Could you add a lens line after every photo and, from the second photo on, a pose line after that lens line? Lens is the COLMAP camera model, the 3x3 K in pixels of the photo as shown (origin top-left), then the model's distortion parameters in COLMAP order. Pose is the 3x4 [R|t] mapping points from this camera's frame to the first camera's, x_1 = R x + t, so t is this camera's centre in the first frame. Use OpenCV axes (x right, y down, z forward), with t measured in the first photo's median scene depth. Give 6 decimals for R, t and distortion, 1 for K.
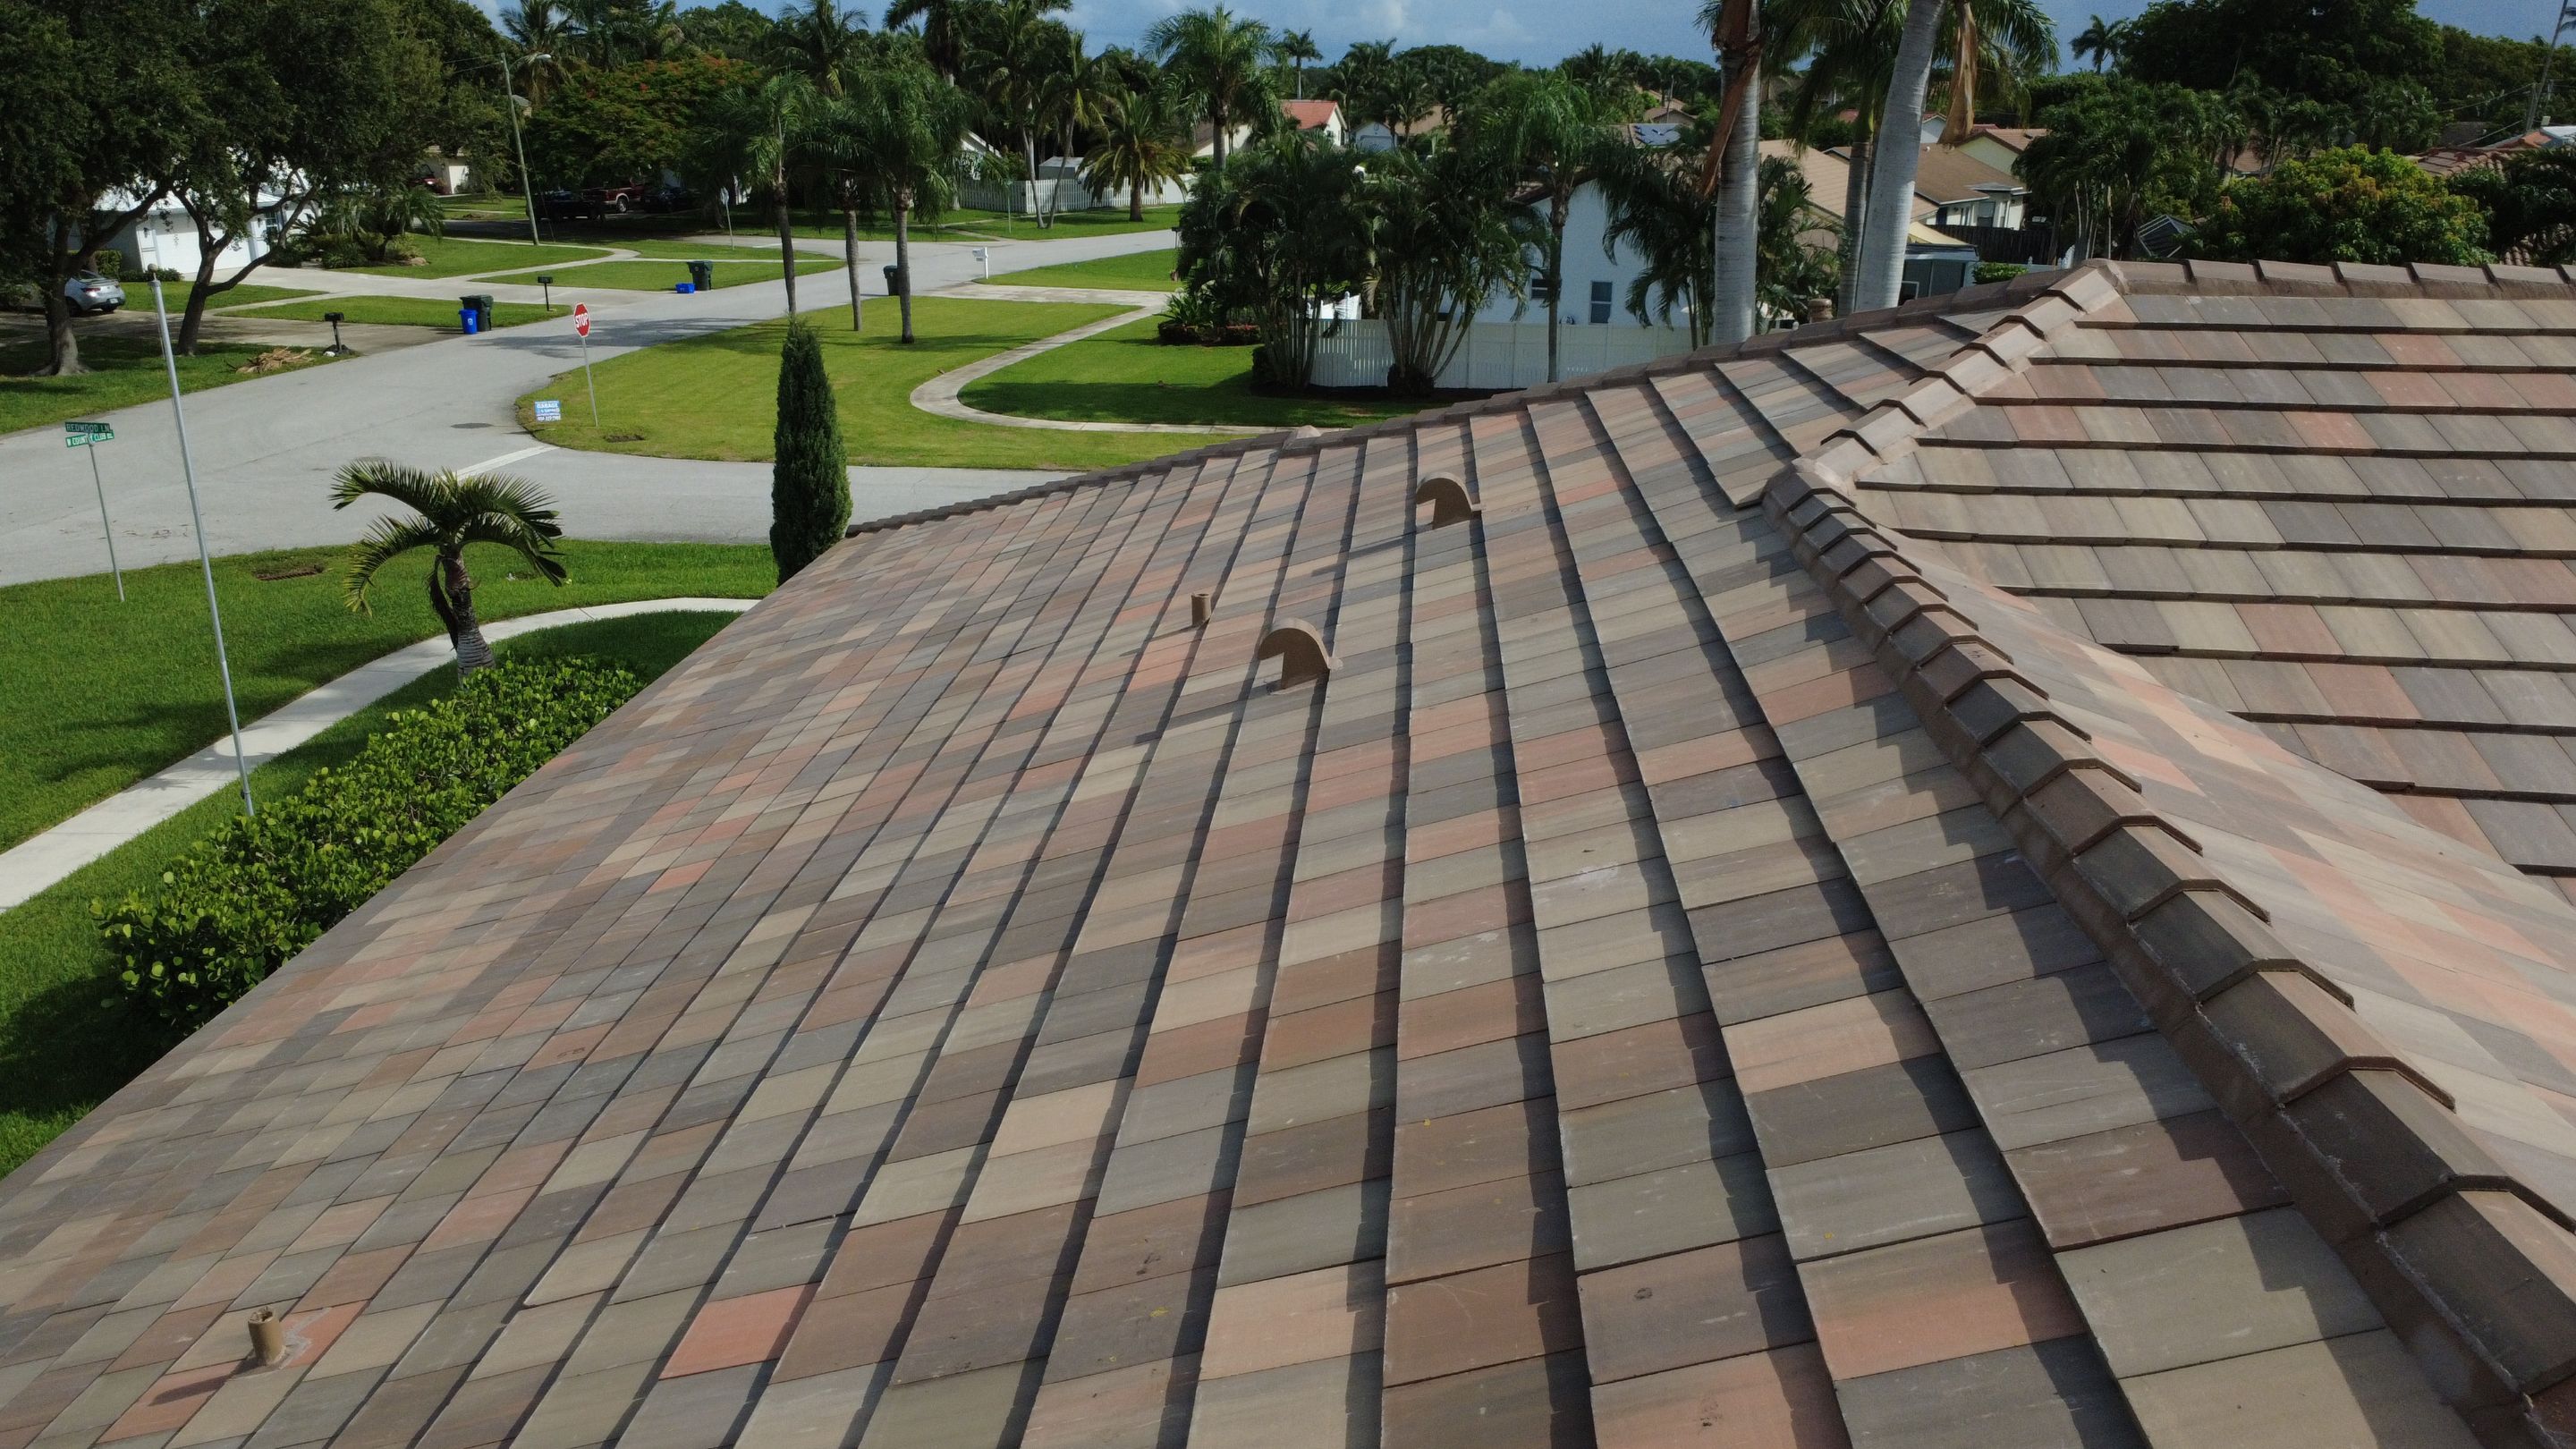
lens RADIAL K [[1870.2, 0, 1290.3], [0, 1870.2, 725.4], [0, 0, 1]] dist [0.005023, -0.004495]
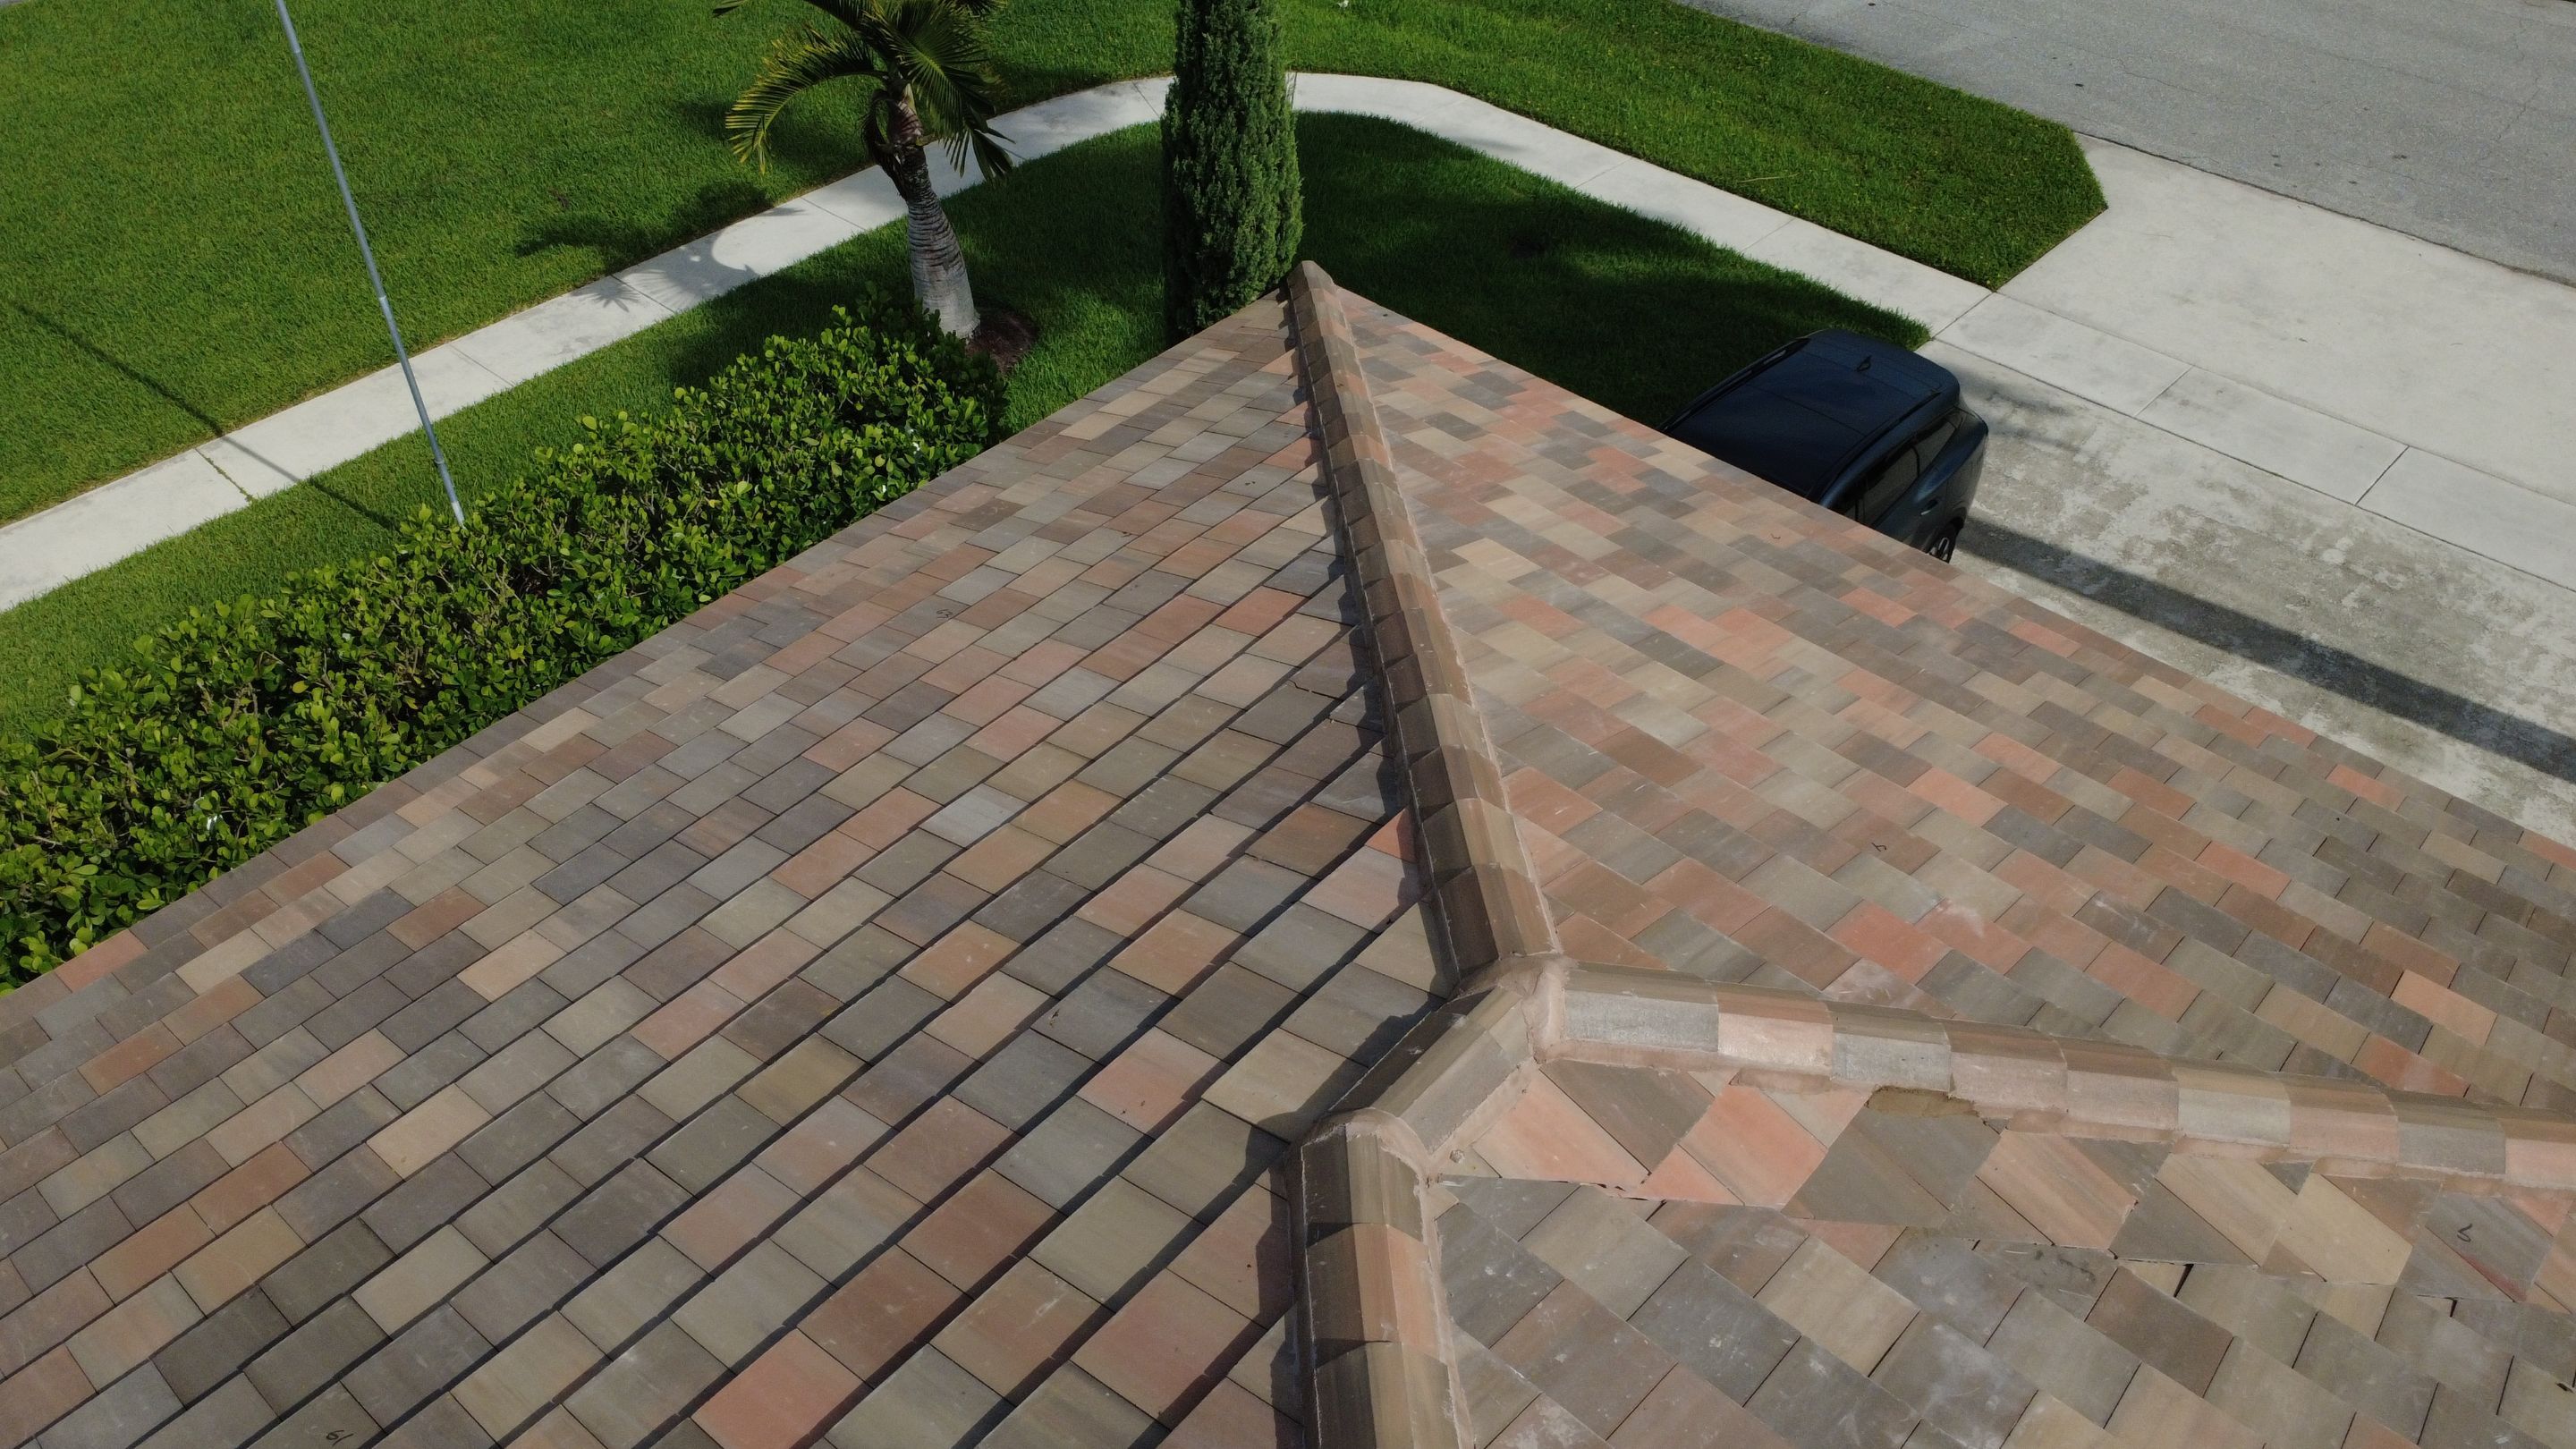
lens RADIAL K [[1870.2, 0, 1291.4], [0, 1870.2, 718.2], [0, 0, 1]] dist [0.005023, -0.004495]
pose [[0.791350, 0.409006, -0.454400, 0.028011], [-0.196350, 0.873912, 0.444661, -0.087513], [0.578975, -0.262661, 0.771879, 0.193298]]
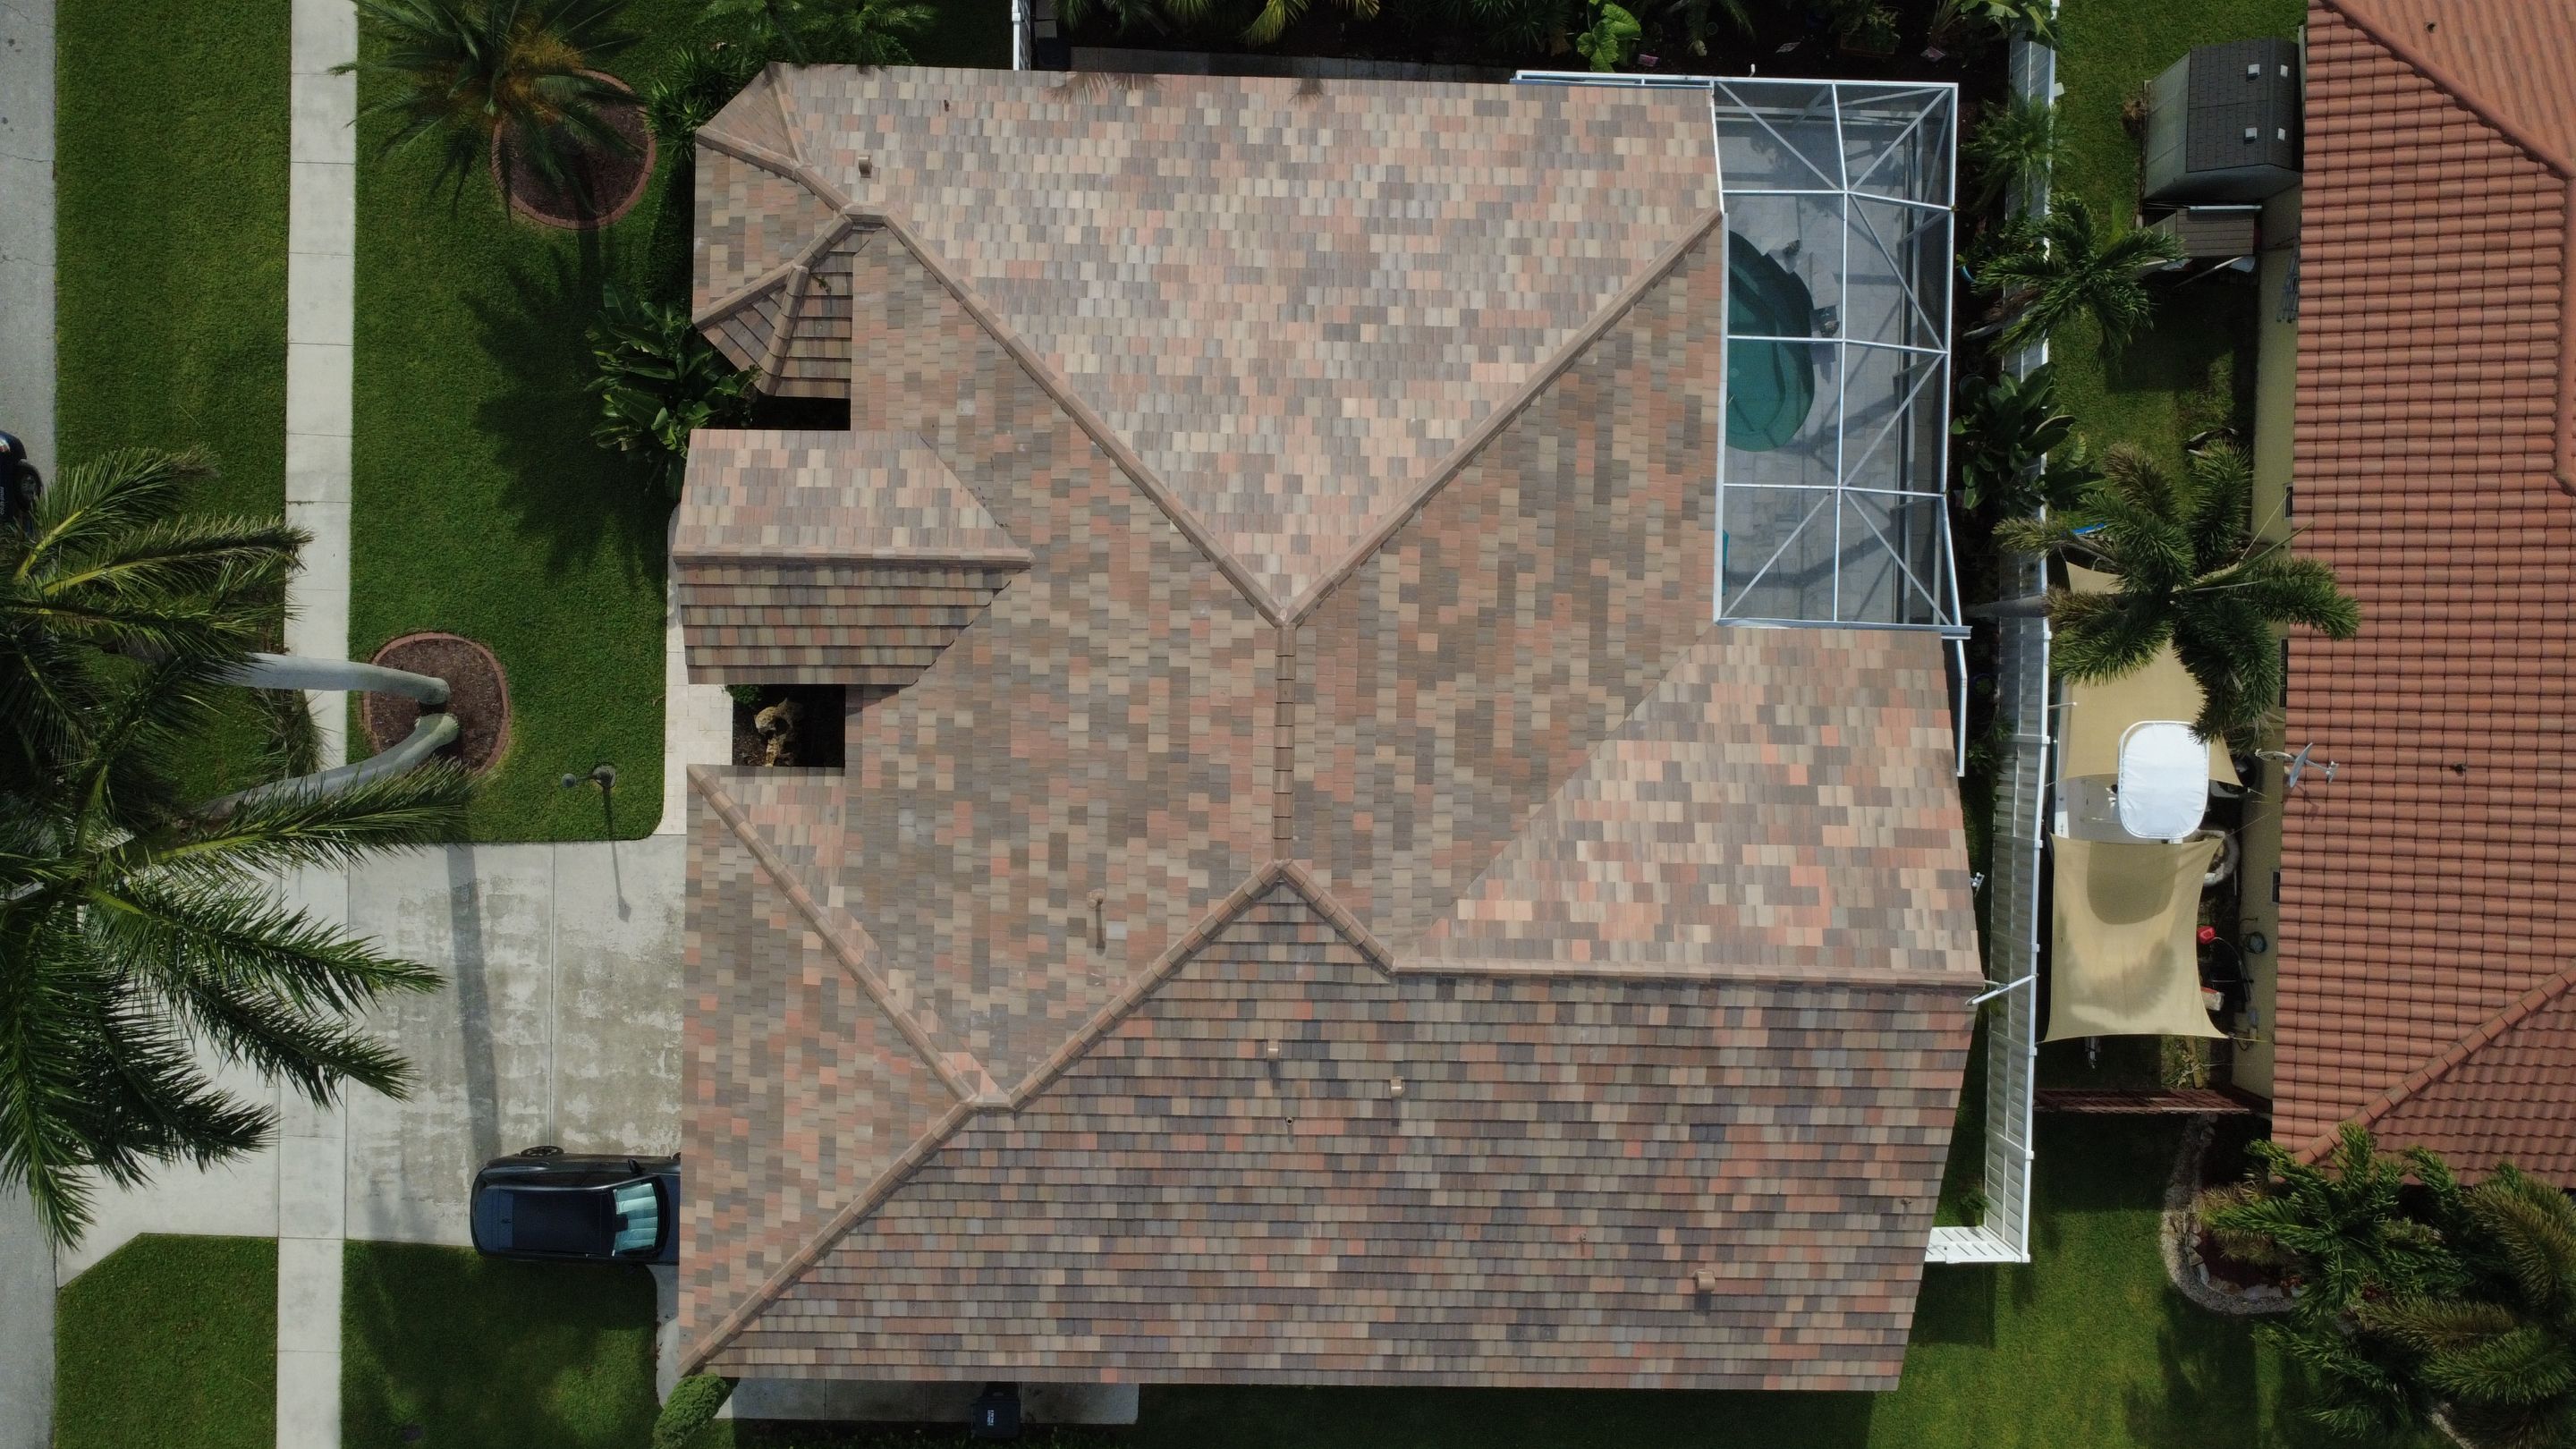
lens RADIAL K [[1870.2, 0, 1278.4], [0, 1870.2, 722.4], [0, 0, 1]] dist [0.005023, -0.004495]
pose [[-0.050475, -0.997955, -0.039229, 0.130062], [0.299798, -0.052608, 0.952551, -0.526736], [-0.952666, 0.036319, 0.301840, 0.008504]]
